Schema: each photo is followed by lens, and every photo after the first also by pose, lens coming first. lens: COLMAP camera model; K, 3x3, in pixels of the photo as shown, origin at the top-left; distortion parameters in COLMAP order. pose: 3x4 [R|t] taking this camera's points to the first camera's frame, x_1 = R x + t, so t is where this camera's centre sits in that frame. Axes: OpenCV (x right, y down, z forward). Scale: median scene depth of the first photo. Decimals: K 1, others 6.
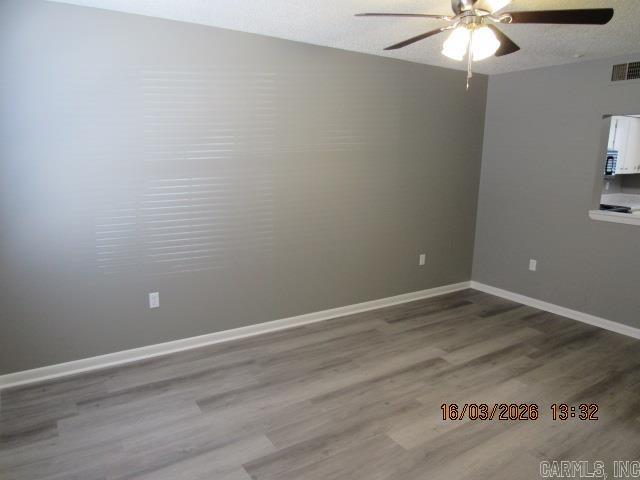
lens RADIAL K [[457.8, 0, 317.3], [0, 457.8, 241.0], [0, 0, 1]] dist [0.001207, 0.012343]
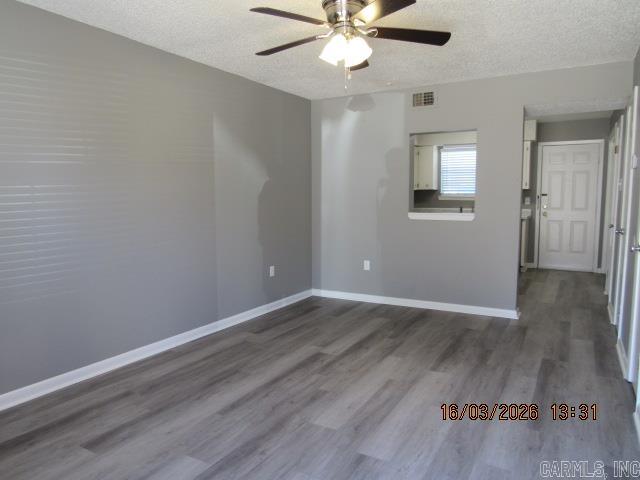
lens RADIAL K [[457.8, 0, 315.8], [0, 457.8, 238.5], [0, 0, 1]] dist [0.001207, 0.012343]
pose [[0.901188, -0.068198, 0.428029, -0.187085], [0.105387, 0.992385, -0.063768, 0.070662], [-0.420420, 0.102575, 0.901513, 0.044800]]
